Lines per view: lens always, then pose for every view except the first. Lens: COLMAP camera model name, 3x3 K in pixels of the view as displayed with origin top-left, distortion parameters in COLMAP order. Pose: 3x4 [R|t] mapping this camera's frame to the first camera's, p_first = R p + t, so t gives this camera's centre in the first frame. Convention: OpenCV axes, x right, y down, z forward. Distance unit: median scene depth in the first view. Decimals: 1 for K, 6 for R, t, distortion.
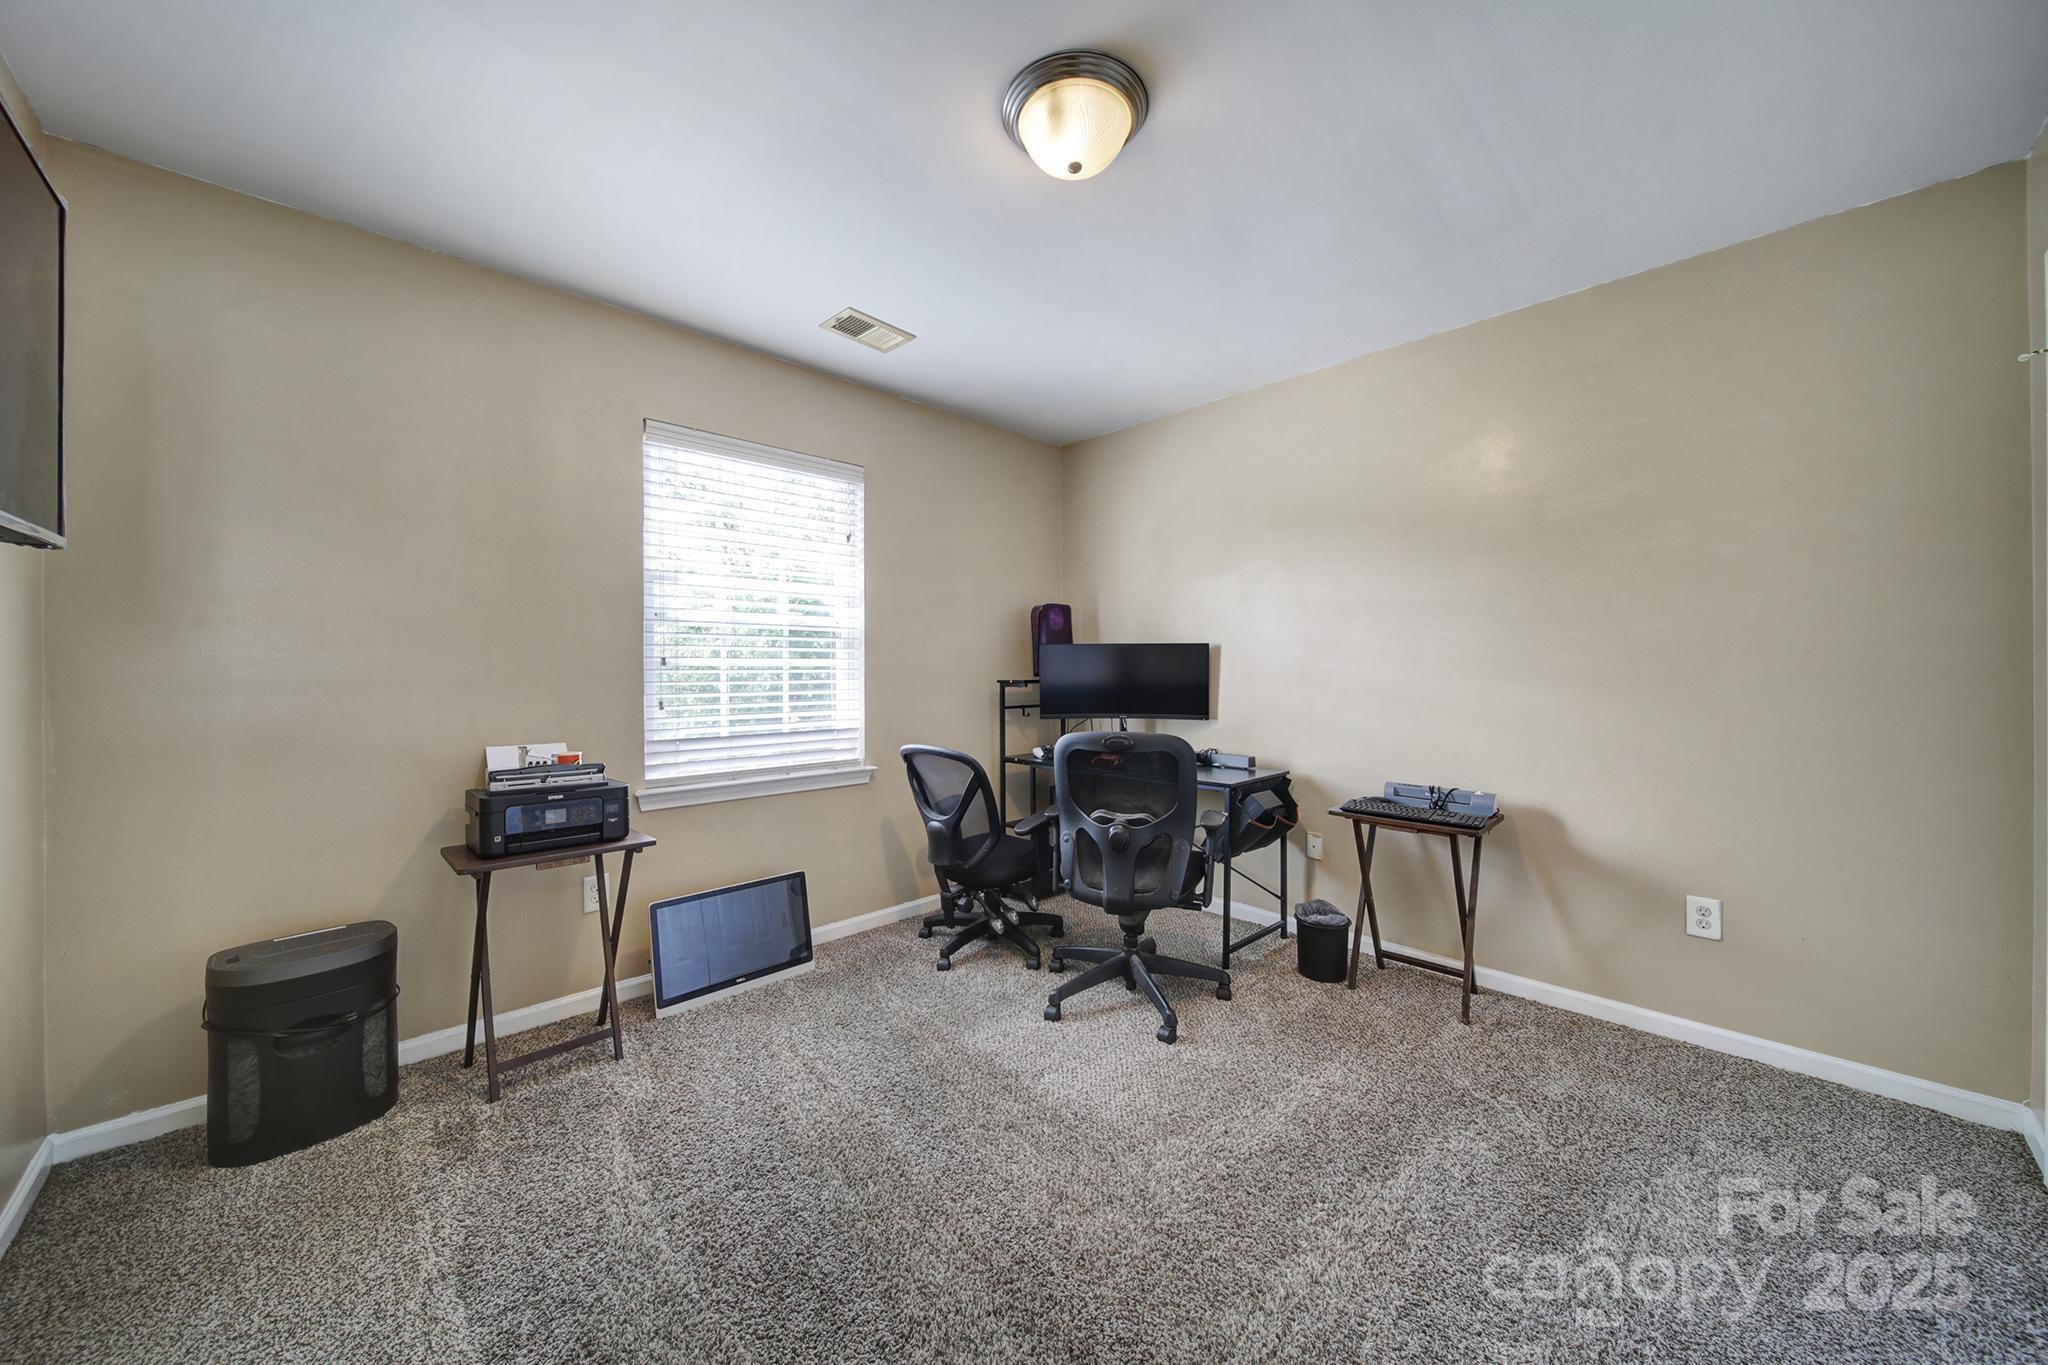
lens RADIAL K [[714.4, 0, 1024.8], [0, 714.4, 674.7], [0, 0, 1]] dist [-0.001574, -0.000248]
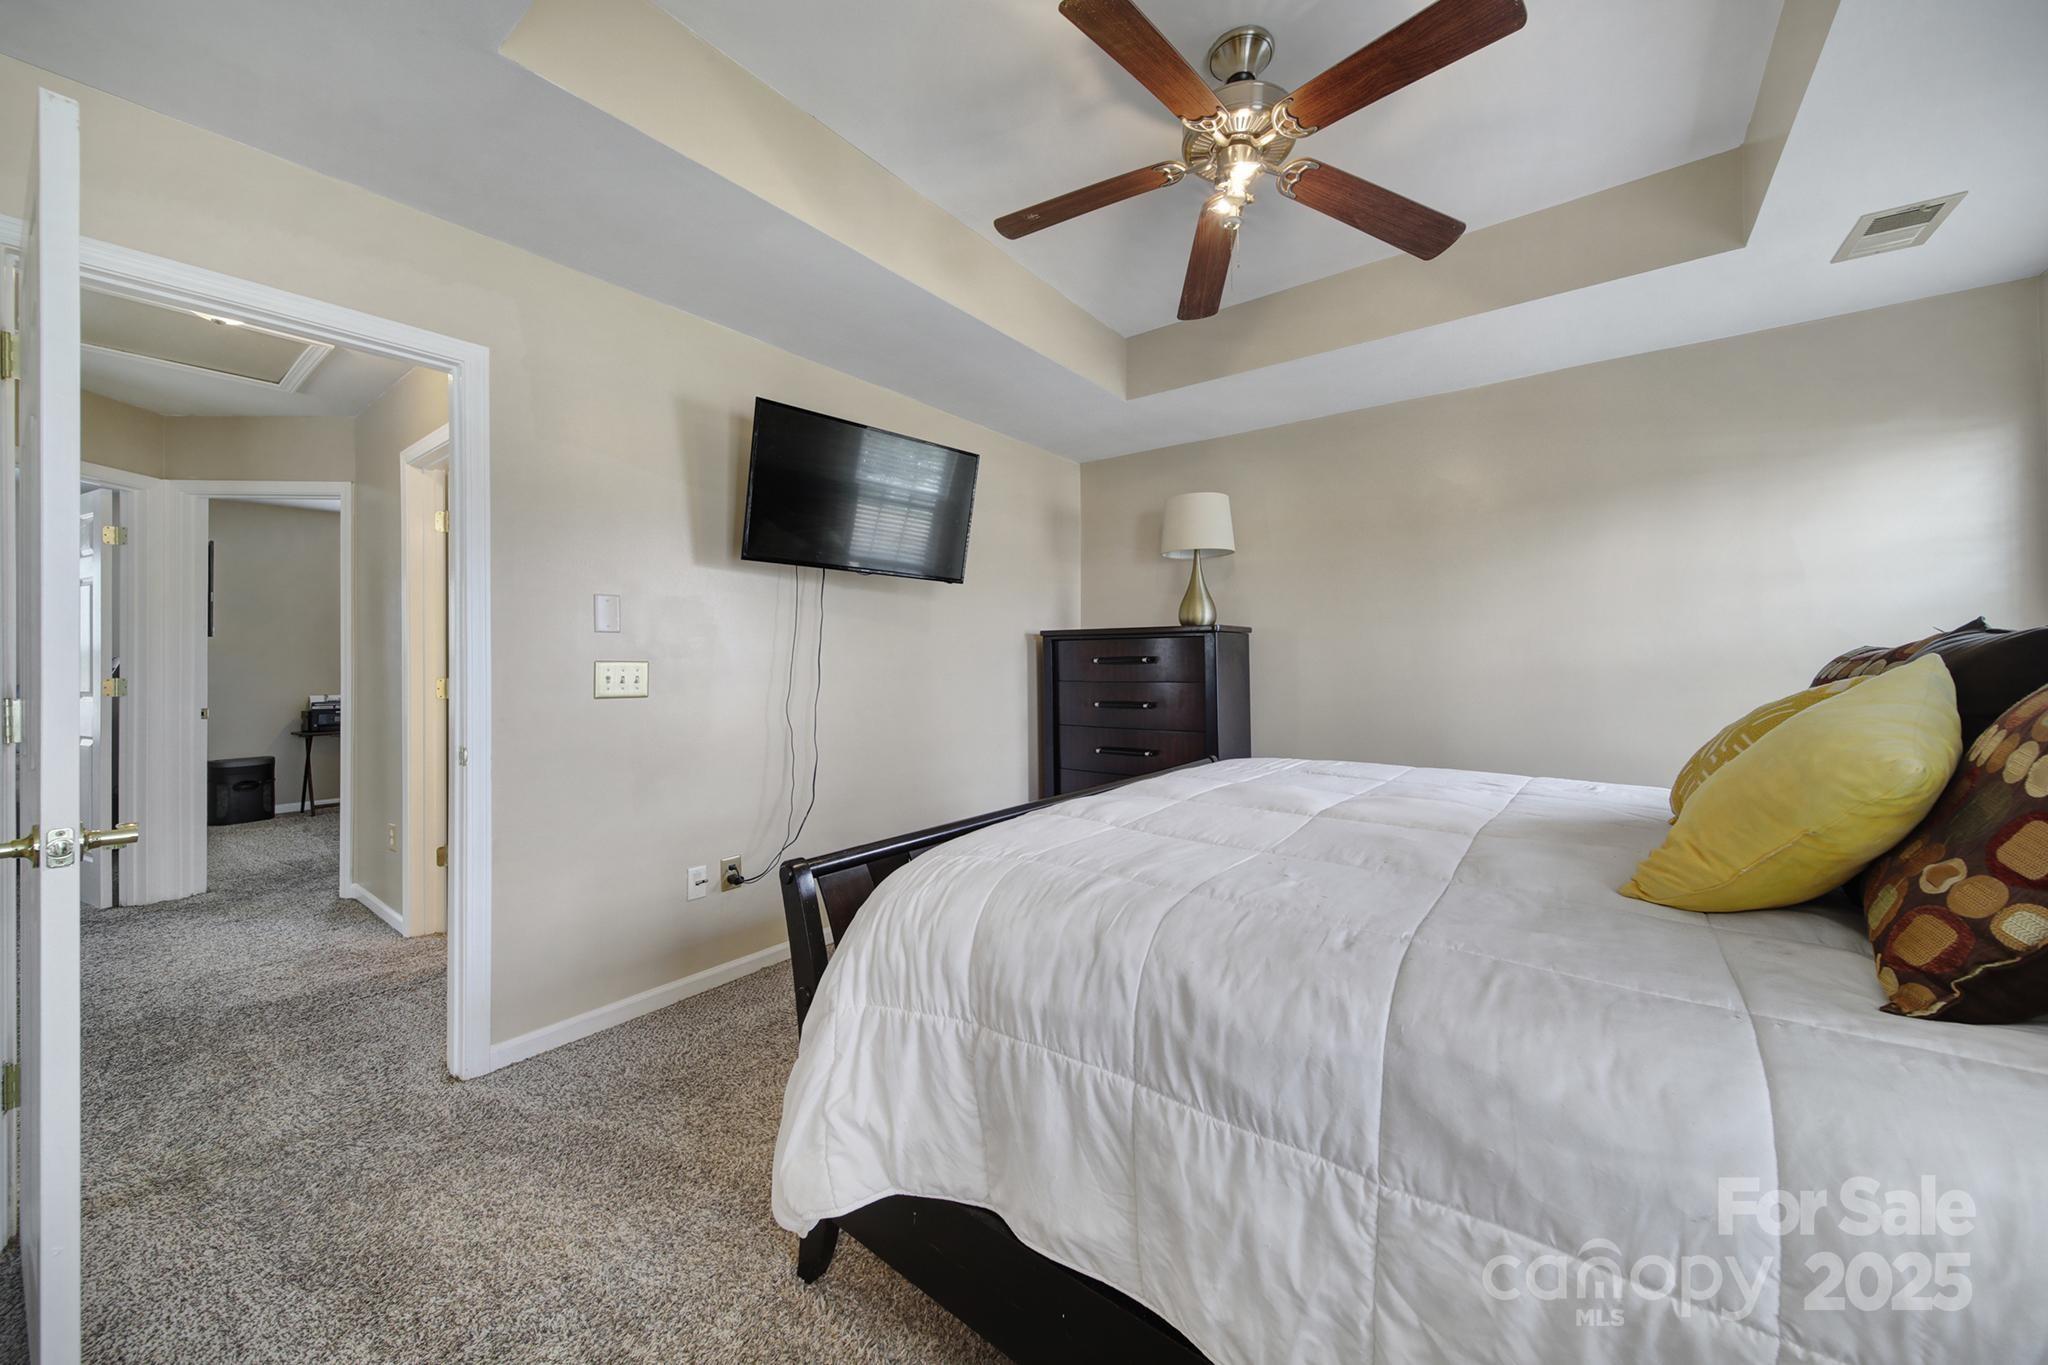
lens RADIAL K [[714.4, 0, 1012.2], [0, 714.4, 669.4], [0, 0, 1]] dist [-0.001574, -0.000248]
pose [[0.989920, -0.000404, 0.141628, 1.509184], [0.000515, 1.000000, -0.000748, 0.010293], [-0.141627, 0.000813, 0.989920, -2.069904]]
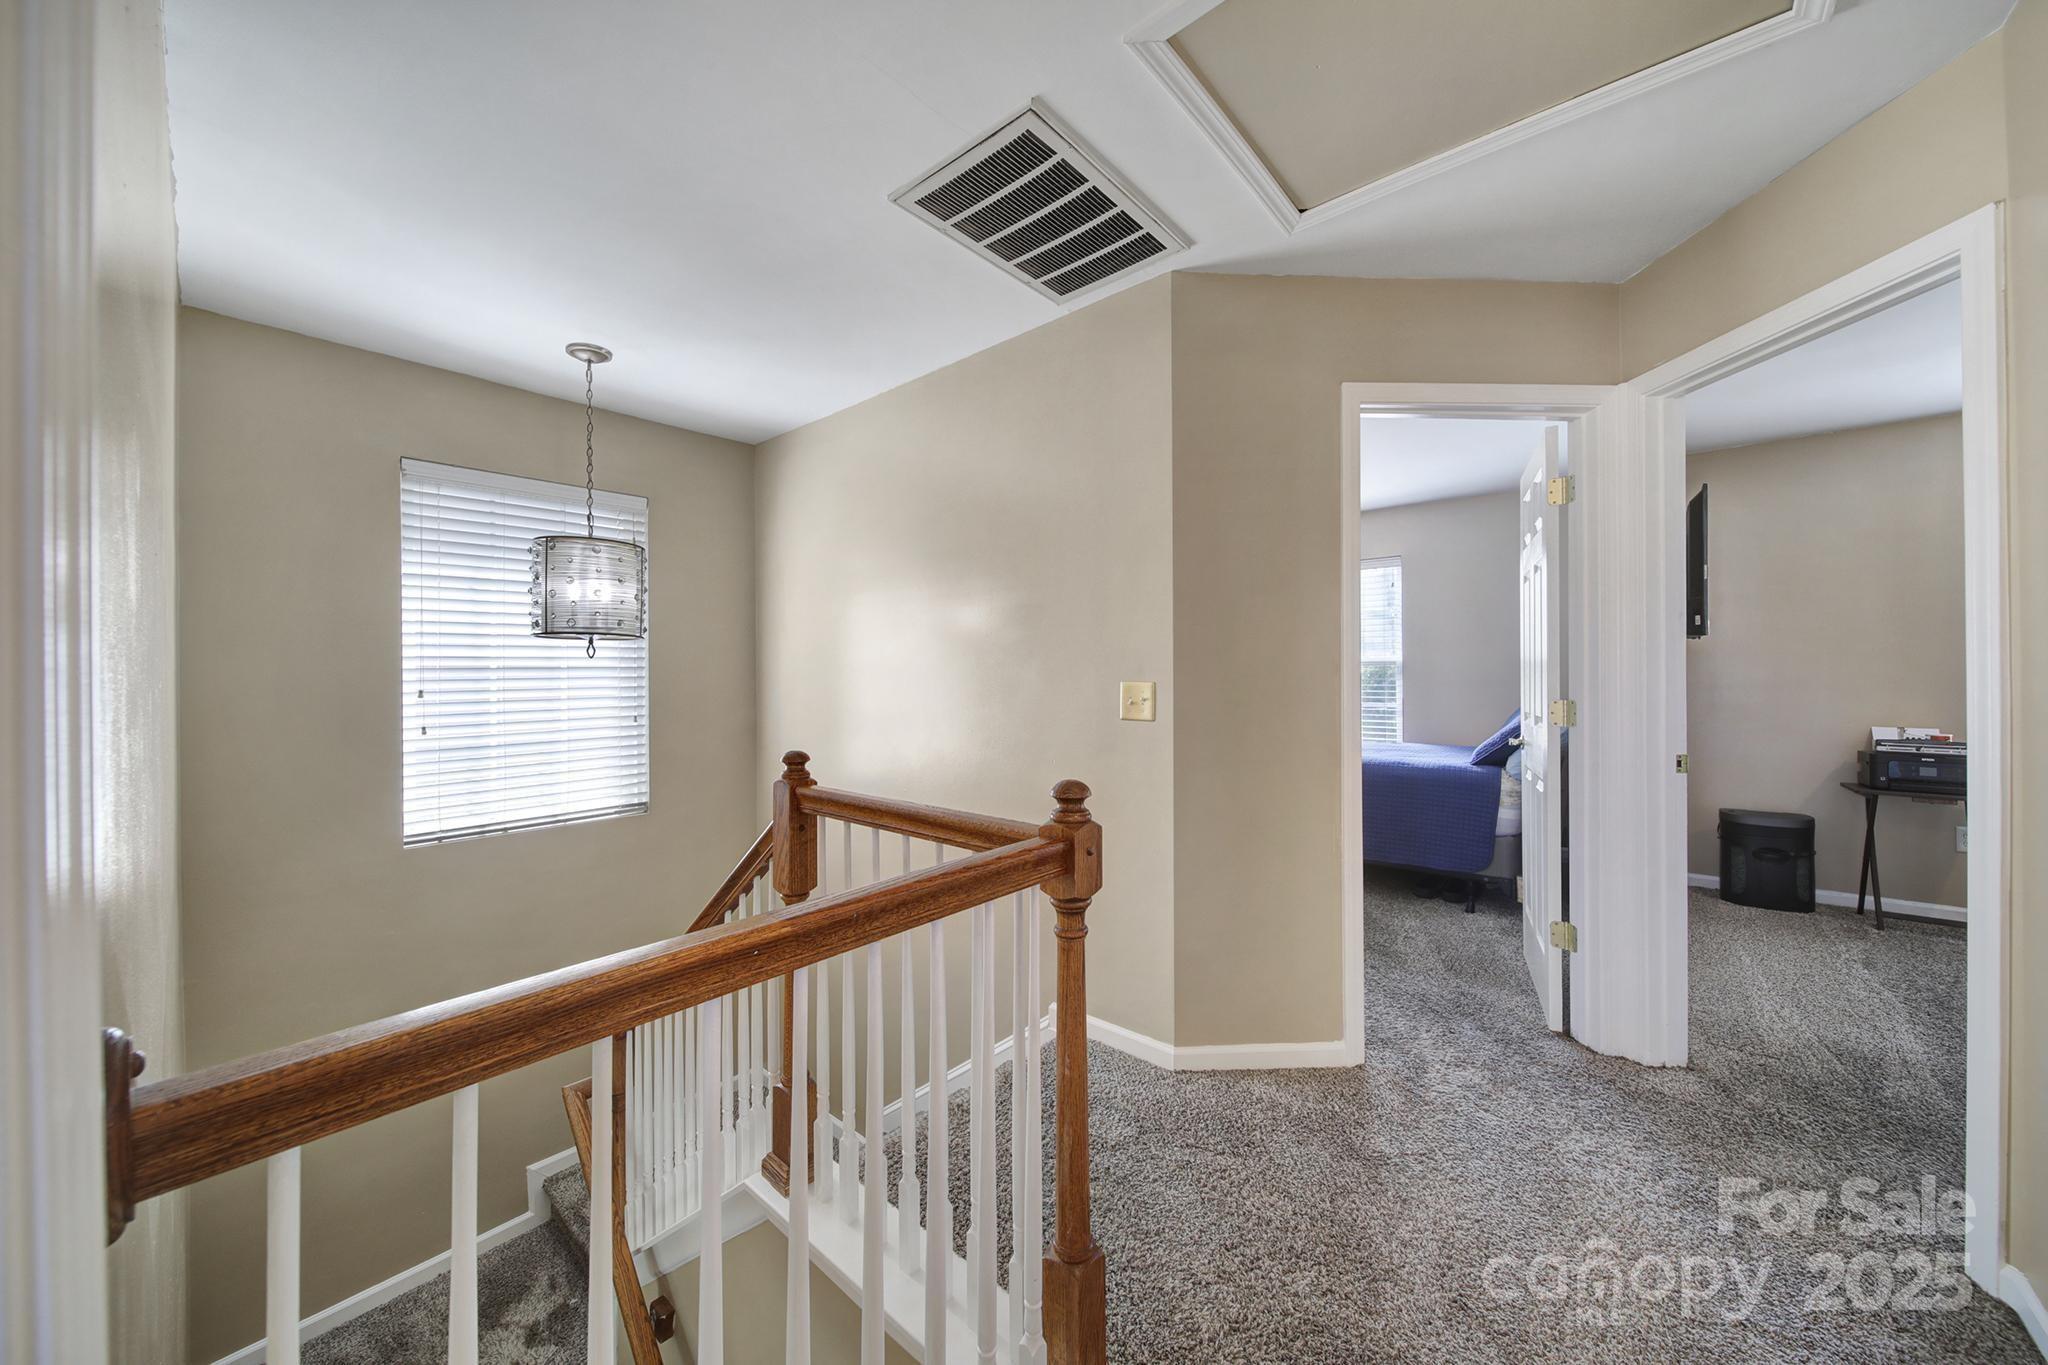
lens RADIAL K [[714.4, 0, 1032.8], [0, 714.4, 673.2], [0, 0, 1]] dist [-0.001574, -0.000248]
pose [[0.071577, -0.008827, -0.997396, 0.771893], [0.000625, 0.999961, -0.008805, -0.007020], [0.997435, 0.000007, 0.071580, -1.084622]]
